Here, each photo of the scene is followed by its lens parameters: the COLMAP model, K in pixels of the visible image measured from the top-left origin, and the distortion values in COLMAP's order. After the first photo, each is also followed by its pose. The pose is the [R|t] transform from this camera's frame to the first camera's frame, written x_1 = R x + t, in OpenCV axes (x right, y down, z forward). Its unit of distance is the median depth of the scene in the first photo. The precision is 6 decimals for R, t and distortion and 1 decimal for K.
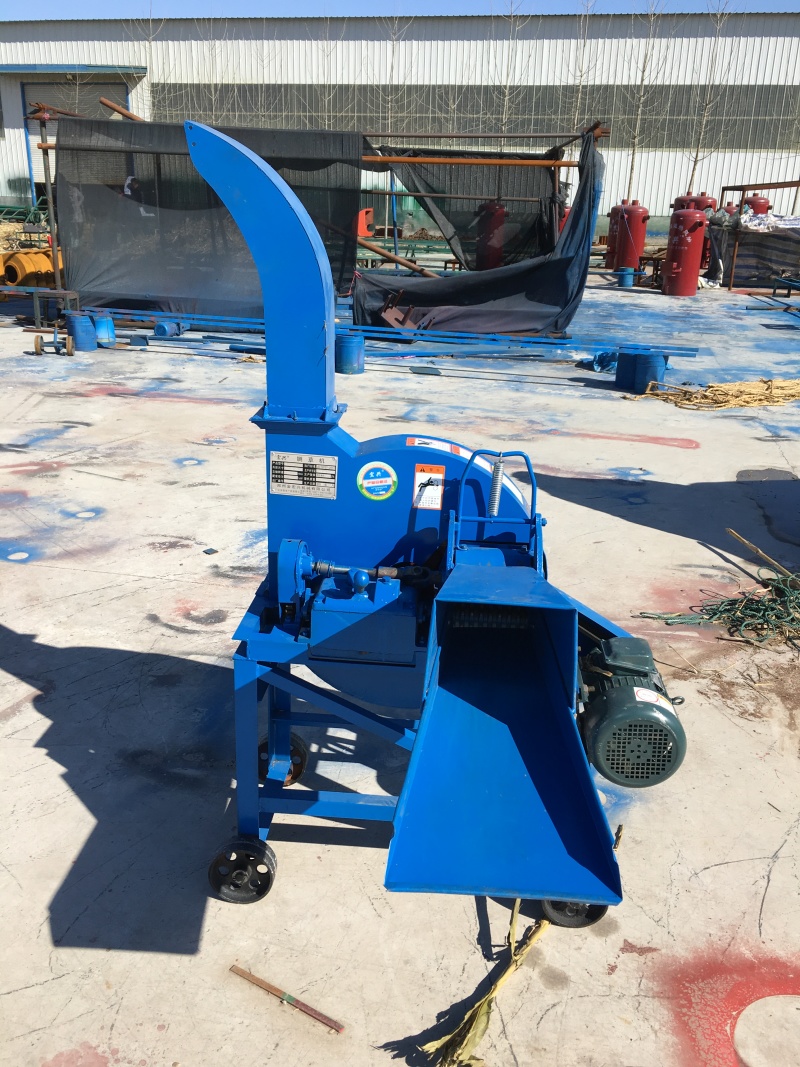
lens RADIAL K [[908.5, 0, 403.2], [0, 908.5, 528.4], [0, 0, 1]] dist [0.093756, -0.131659]
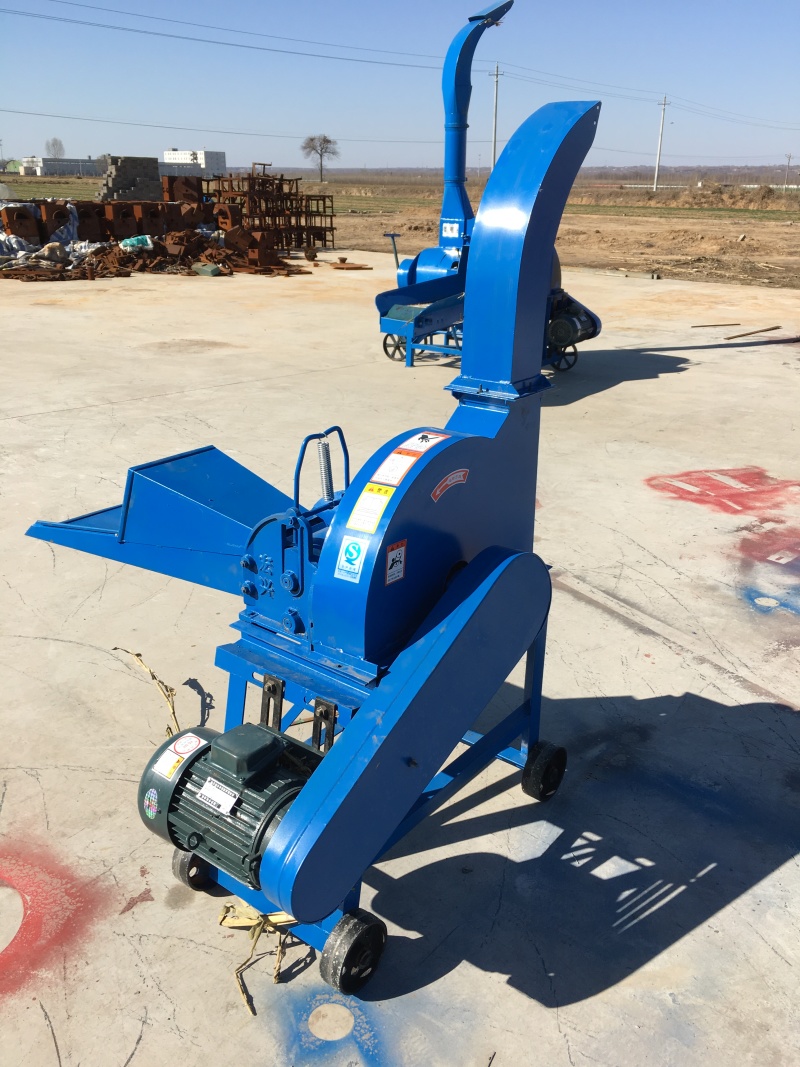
lens RADIAL K [[908.5, 0, 403.2], [0, 908.5, 528.4], [0, 0, 1]] dist [0.093756, -0.131659]
pose [[-0.550635, 0.266629, -0.791018, 0.776558], [-0.311061, 0.813824, 0.490848, -0.458431], [0.774624, 0.516333, -0.365182, 1.370174]]
